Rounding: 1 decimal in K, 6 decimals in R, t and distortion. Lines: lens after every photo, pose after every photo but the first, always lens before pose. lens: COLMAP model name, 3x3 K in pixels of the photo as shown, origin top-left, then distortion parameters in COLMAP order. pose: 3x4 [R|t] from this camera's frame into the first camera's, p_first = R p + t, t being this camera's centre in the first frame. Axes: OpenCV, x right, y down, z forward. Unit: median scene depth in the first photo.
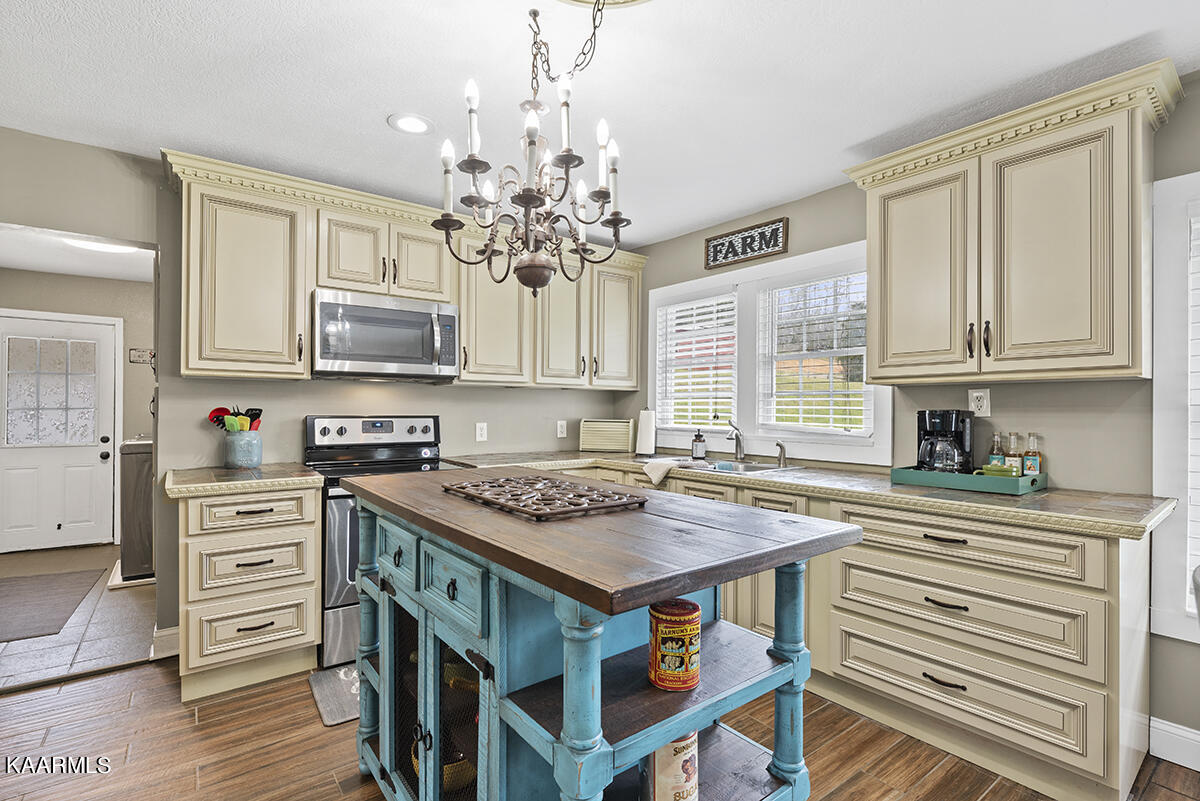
lens RADIAL K [[553.9, 0, 602.0], [0, 553.9, 406.4], [0, 0, 1]] dist [0.001536, -0.000075]
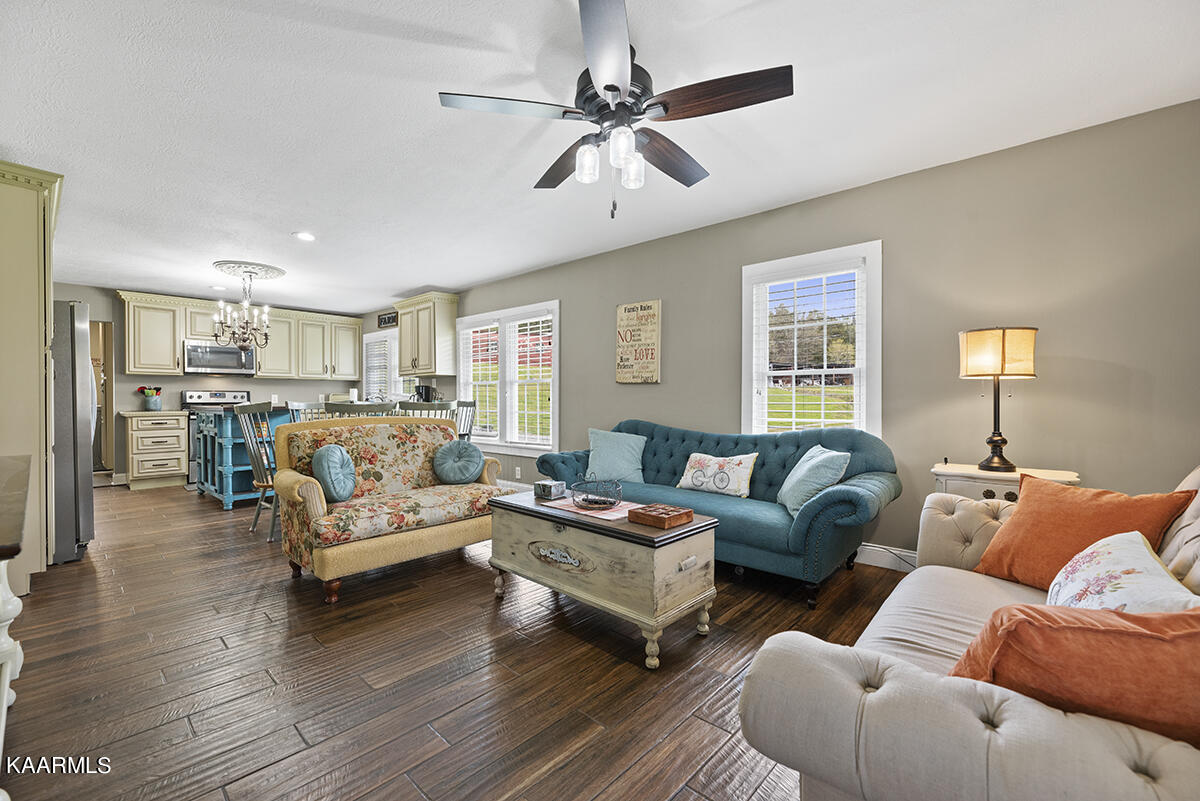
lens RADIAL K [[491.5, 0, 602.8], [0, 491.5, 402.6], [0, 0, 1]] dist [0.000536, 0.000356]
pose [[0.982996, -0.010641, 0.183316, 0.920694], [0.008846, 0.999905, 0.010610, 0.066756], [-0.183412, -0.008808, 0.982997, -1.520102]]
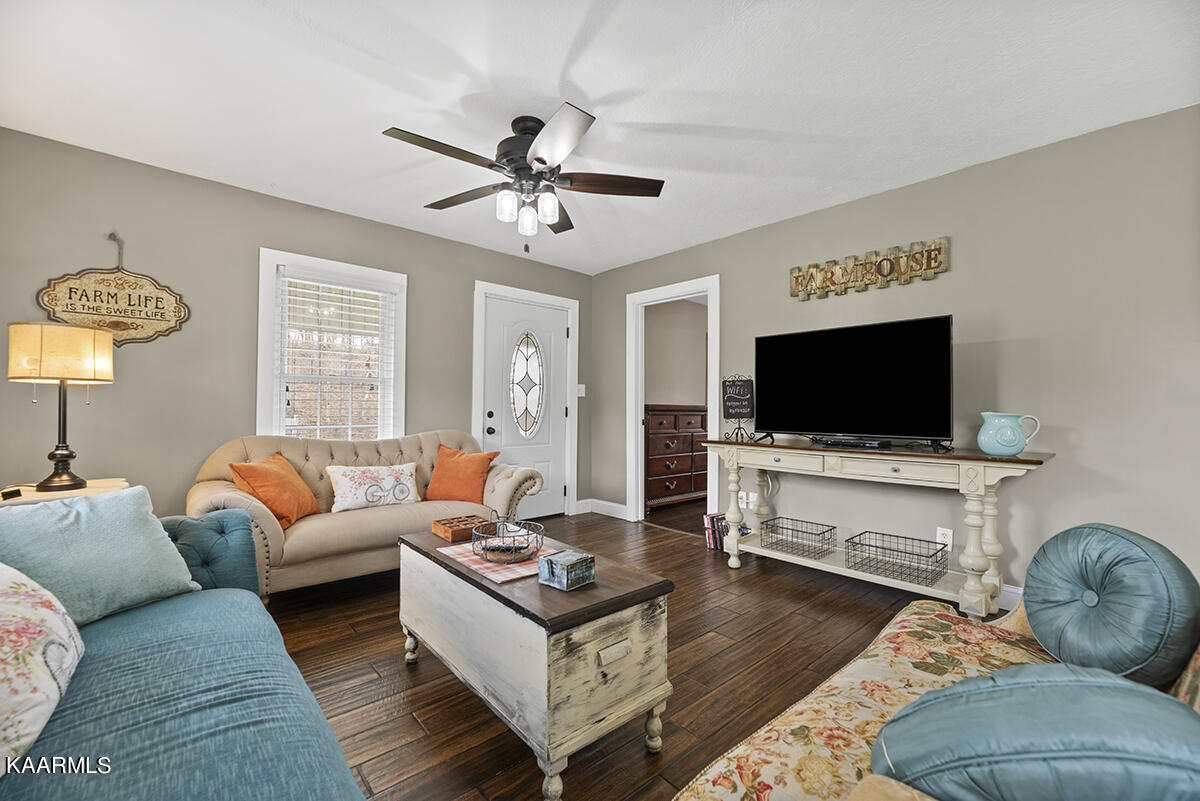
lens RADIAL K [[491.5, 0, 602.8], [0, 491.5, 402.6], [0, 0, 1]] dist [0.000536, 0.000356]
pose [[-0.996852, -0.013758, -0.078080, 0.998832], [-0.012663, 0.999815, -0.014500, 0.069812], [0.078265, -0.013466, -0.996842, -0.058783]]
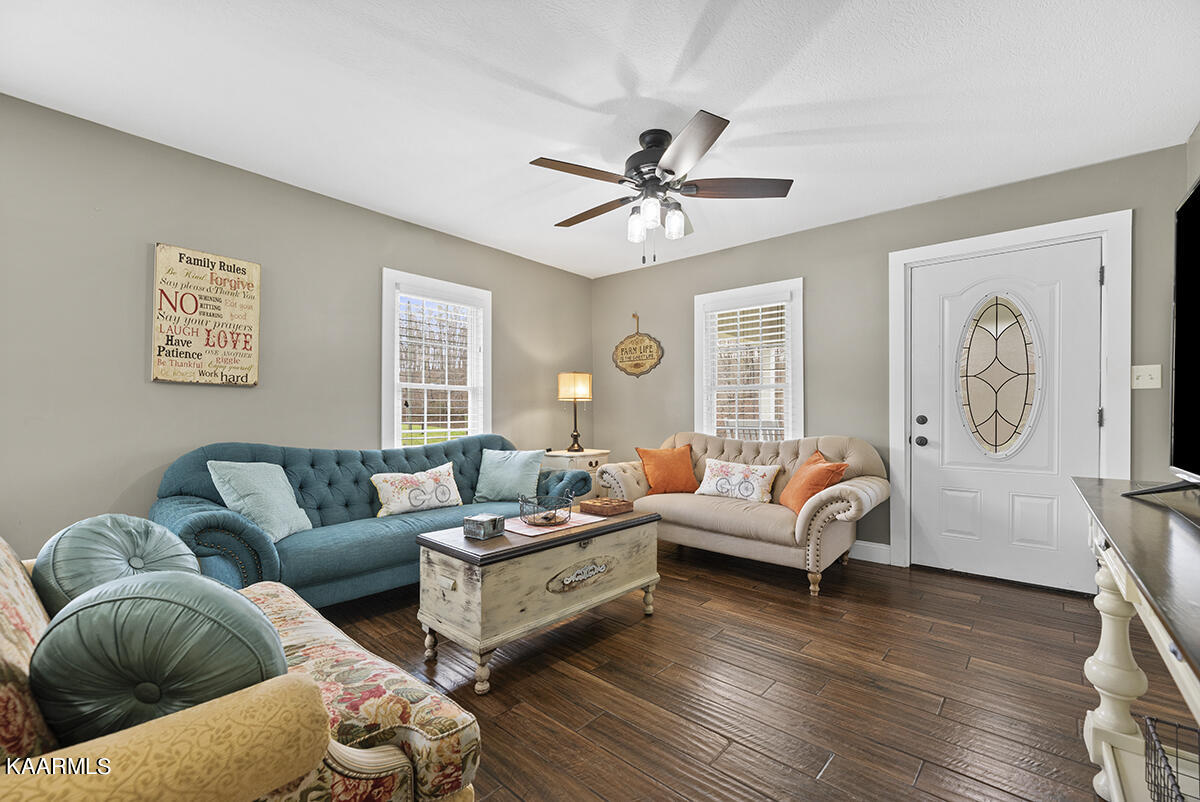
lens RADIAL K [[498.8, 0, 598.1], [0, 498.8, 414.5], [0, 0, 1]] dist [-0.001235, -0.000018]
pose [[-0.190785, -0.011542, 0.981564, 0.240877], [-0.005317, 0.999928, 0.010724, 0.067443], [-0.981617, -0.003173, -0.190833, -0.611067]]
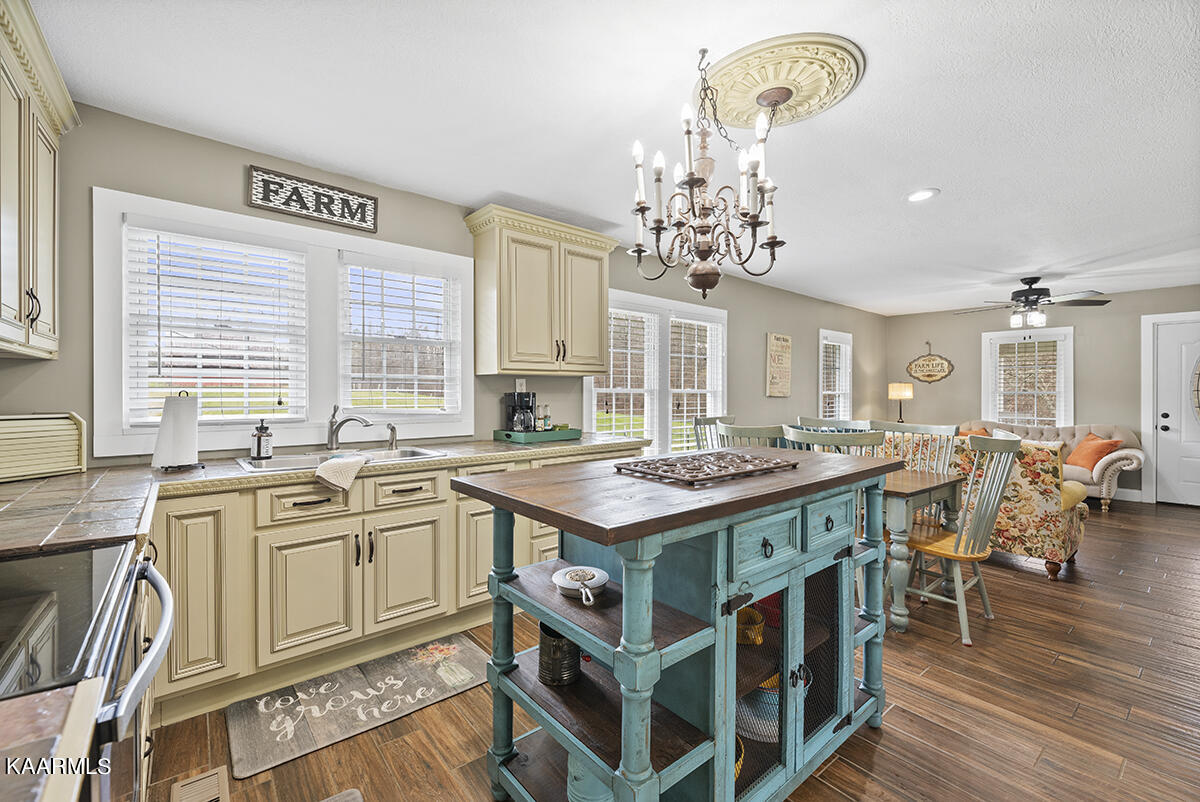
lens RADIAL K [[509.4, 0, 602.8], [0, 509.4, 393.1], [0, 0, 1]] dist [-0.000987, -0.000134]
pose [[-0.040954, -0.008605, 0.999124, -0.651967], [-0.005287, 0.999951, 0.008395, -0.003475], [-0.999147, -0.004938, -0.040998, 0.692479]]
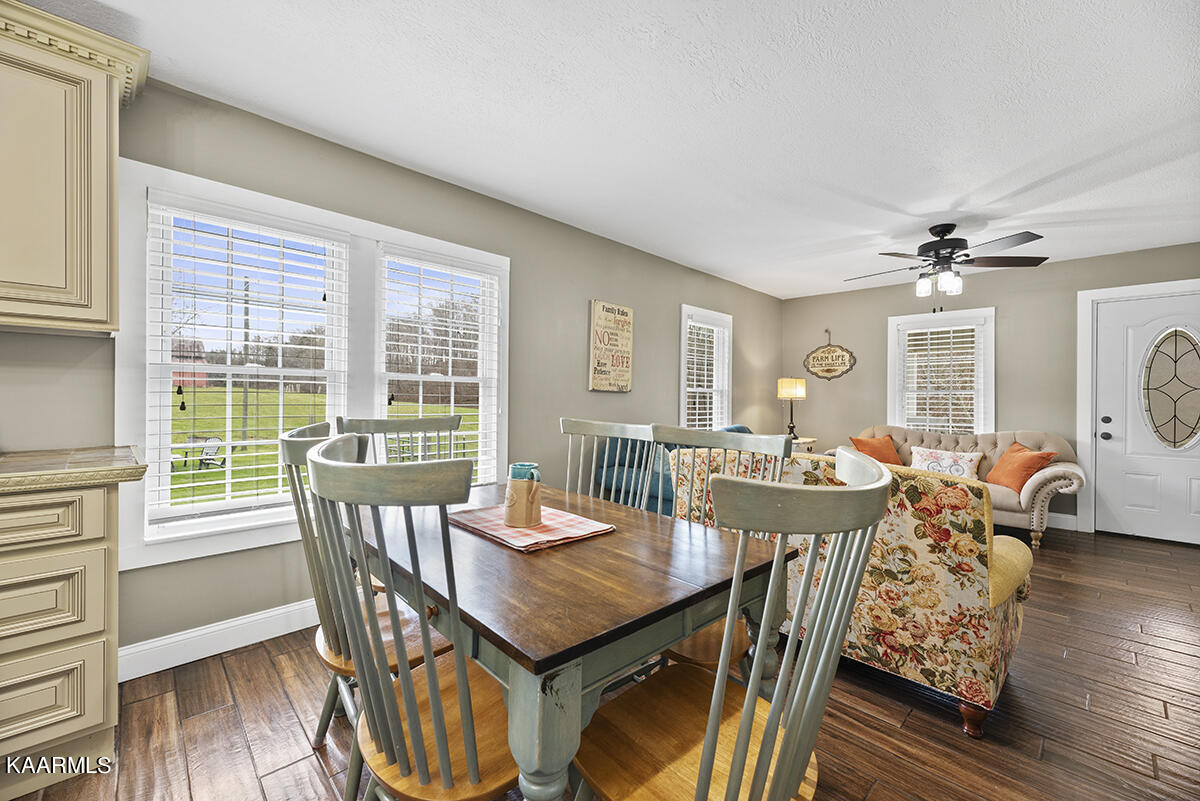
lens RADIAL K [[487.1, 0, 602.0], [0, 487.1, 396.5], [0, 0, 1]] dist [-0.000657, 0.000121]
pose [[-0.120018, -0.005749, 0.992755, -0.044096], [-0.013247, 0.999903, 0.004189, 0.032651], [-0.992683, -0.012648, -0.120082, 0.116012]]
